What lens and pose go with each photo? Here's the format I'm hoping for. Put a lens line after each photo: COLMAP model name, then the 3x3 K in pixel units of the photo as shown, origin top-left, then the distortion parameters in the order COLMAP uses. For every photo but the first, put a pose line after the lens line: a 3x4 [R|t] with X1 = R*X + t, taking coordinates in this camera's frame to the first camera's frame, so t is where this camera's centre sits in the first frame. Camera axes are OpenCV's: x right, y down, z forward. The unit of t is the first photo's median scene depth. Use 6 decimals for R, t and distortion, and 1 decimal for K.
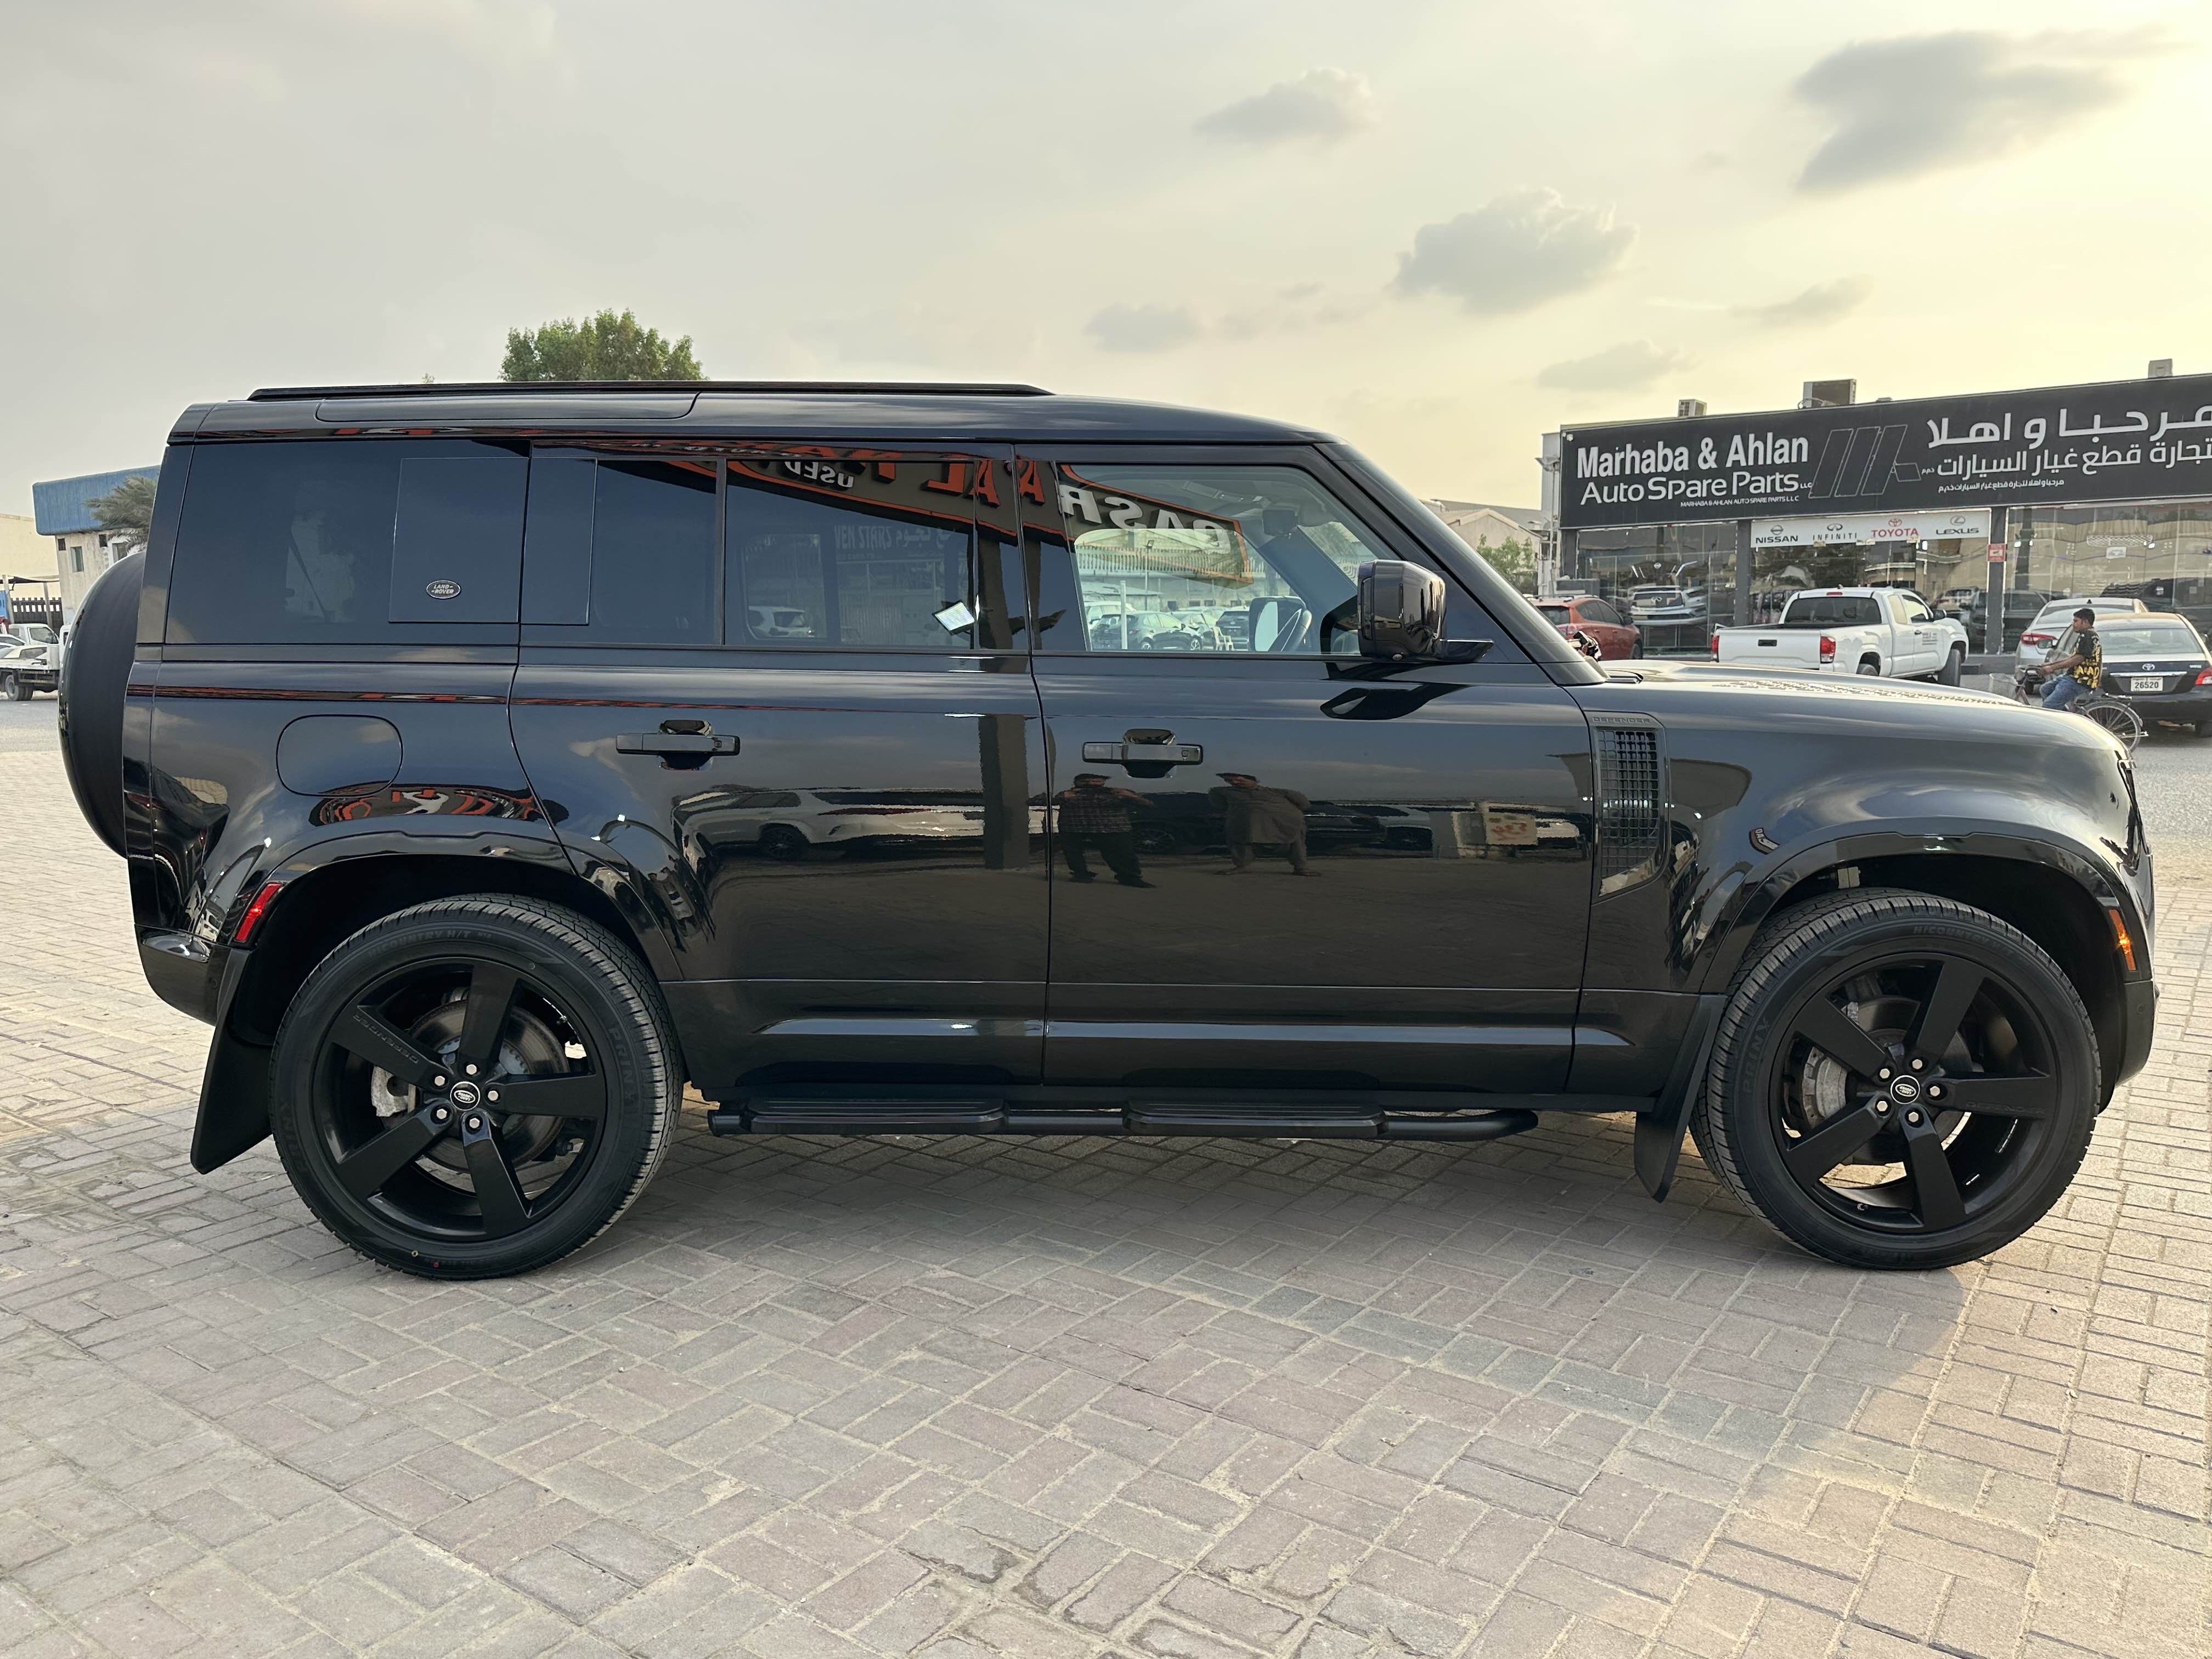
lens RADIAL K [[1609.3, 0, 1106.0], [0, 1609.3, 829.5], [0, 0, 1]] dist [0.011007, -0.000229]
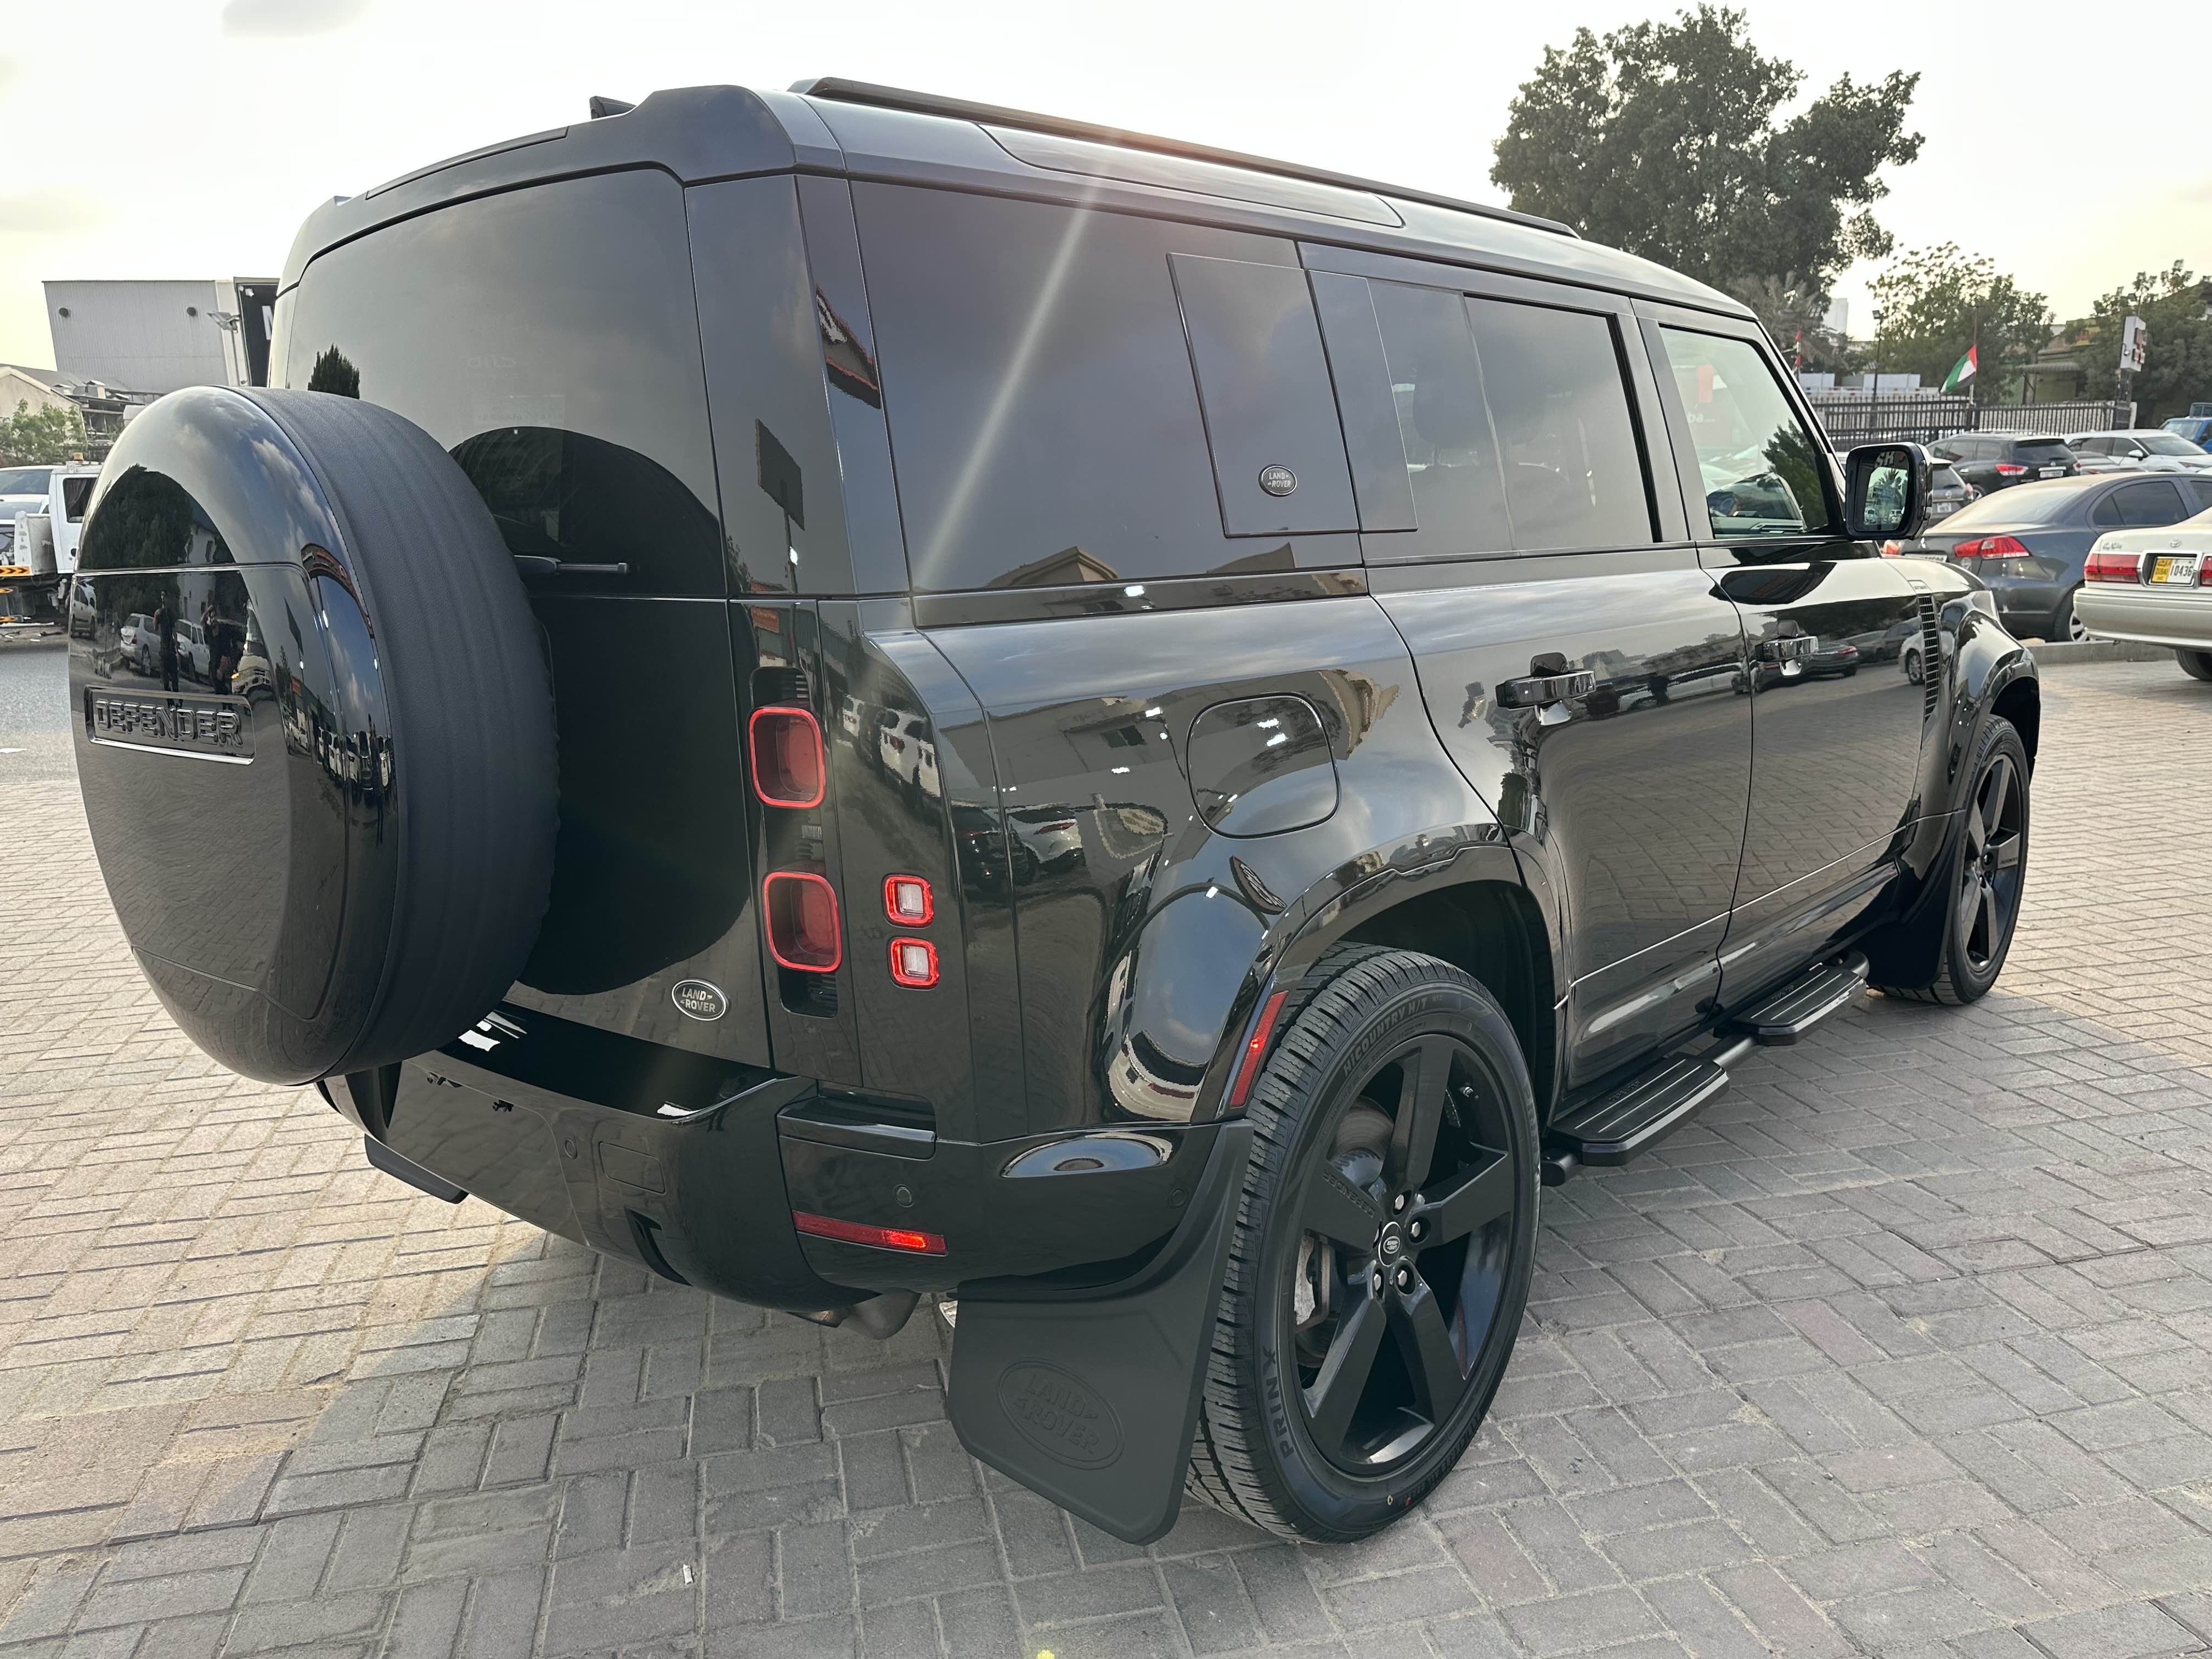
lens RADIAL K [[1609.3, 0, 1106.0], [0, 1609.3, 829.5], [0, 0, 1]] dist [0.011007, -0.000229]
pose [[0.677311, -0.155682, 0.719036, -0.924154], [0.103232, 0.987796, 0.116632, -0.093682], [-0.728418, -0.004769, 0.685117, 0.624962]]
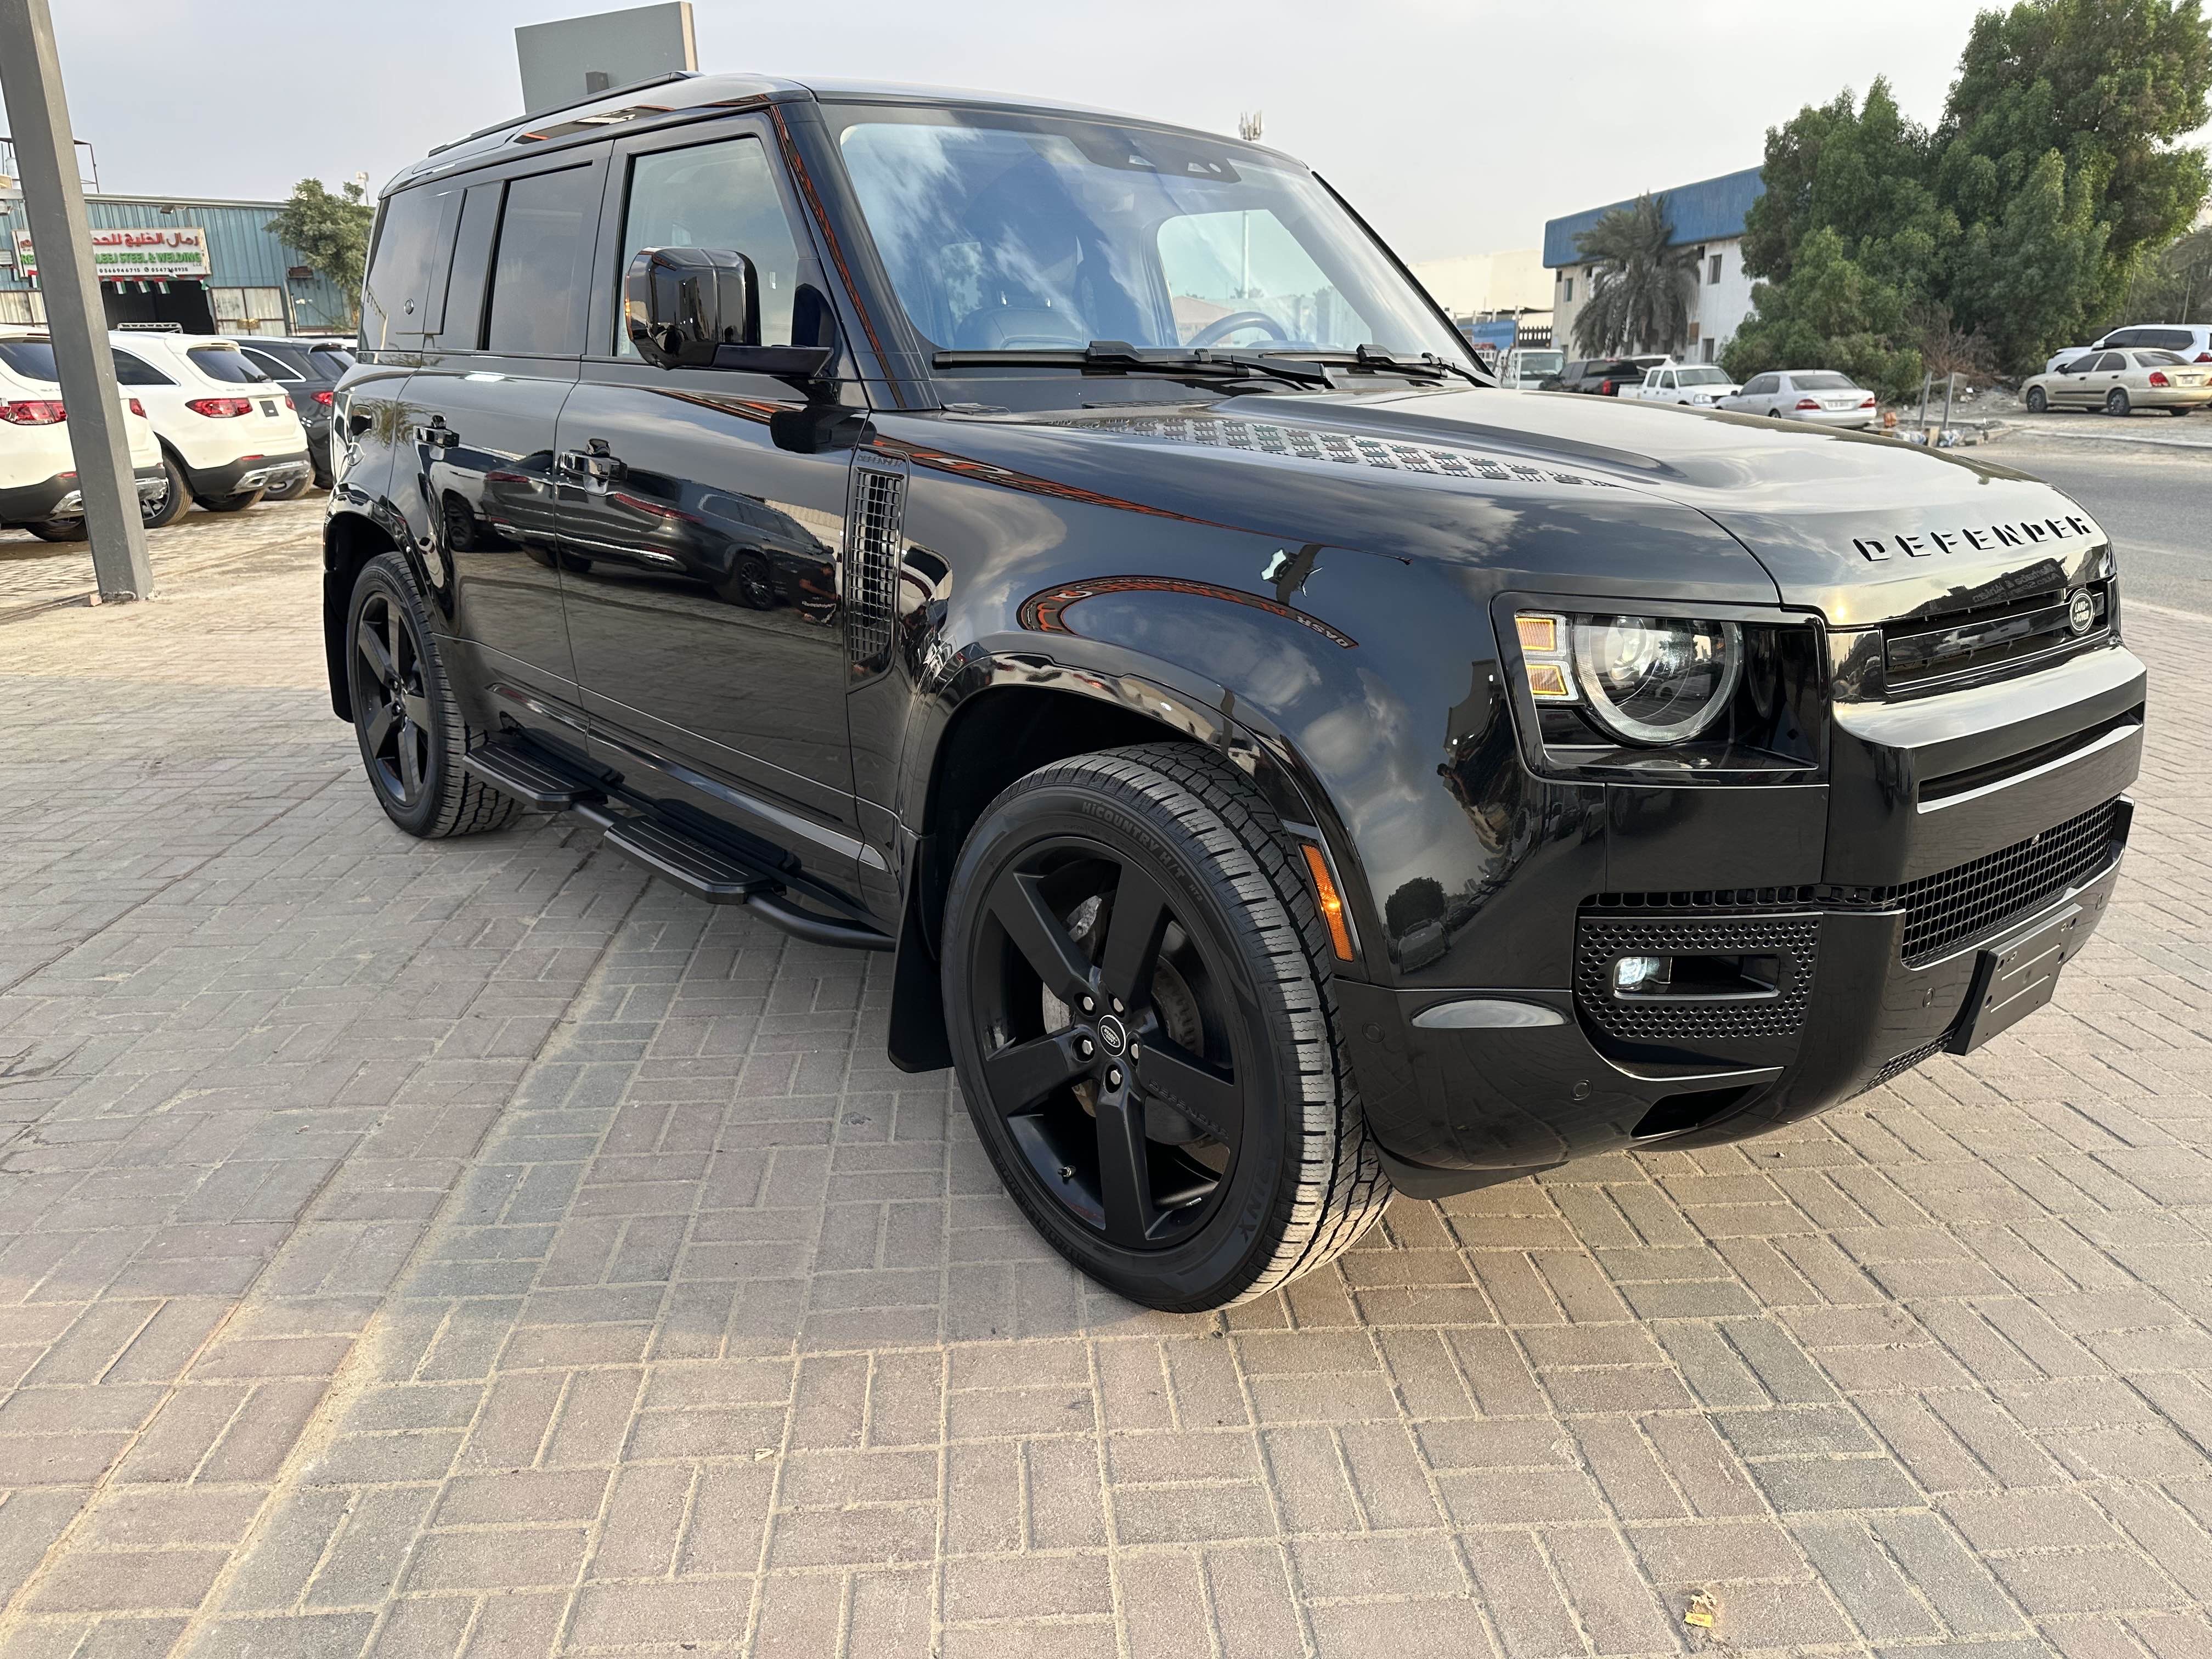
lens RADIAL K [[1589.7, 0, 1106.0], [0, 1589.7, 829.5], [0, 0, 1]] dist [-0.009223, -0.005564]
pose [[0.649246, 0.221020, -0.727757, 0.946969], [-0.097600, 0.973146, 0.208474, -0.057151], [0.754291, -0.064322, 0.653382, 0.573722]]
